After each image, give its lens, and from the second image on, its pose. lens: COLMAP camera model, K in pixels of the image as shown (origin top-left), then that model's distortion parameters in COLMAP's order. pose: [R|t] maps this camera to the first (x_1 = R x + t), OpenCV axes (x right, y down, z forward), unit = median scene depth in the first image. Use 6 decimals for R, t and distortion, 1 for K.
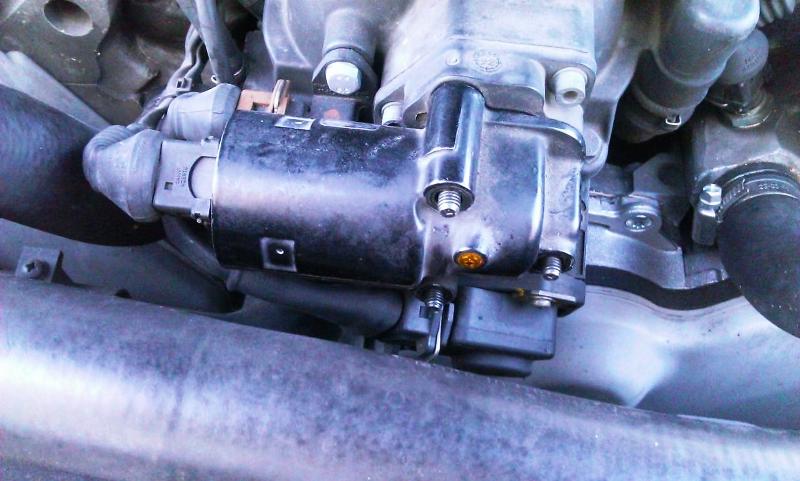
lens RADIAL K [[771.8, 0, 369.0], [0, 771.8, 276.4], [0, 0, 1]] dist [0.100790, -0.251991]
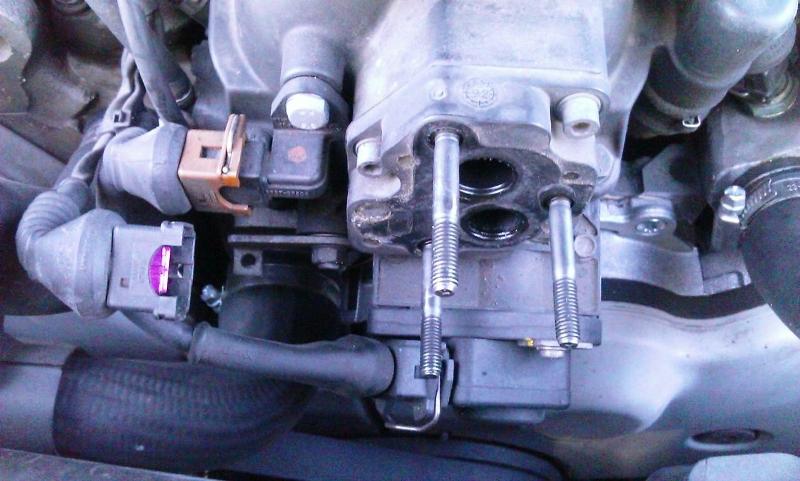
lens RADIAL K [[779.8, 0, 370.8], [0, 779.8, 281.7], [0, 0, 1]] dist [0.067206, -0.185071]
pose [[0.997928, -0.062792, 0.014019, 0.010621], [0.061666, 0.995645, 0.069920, -0.117059], [-0.018349, -0.068910, 0.997454, 0.133782]]
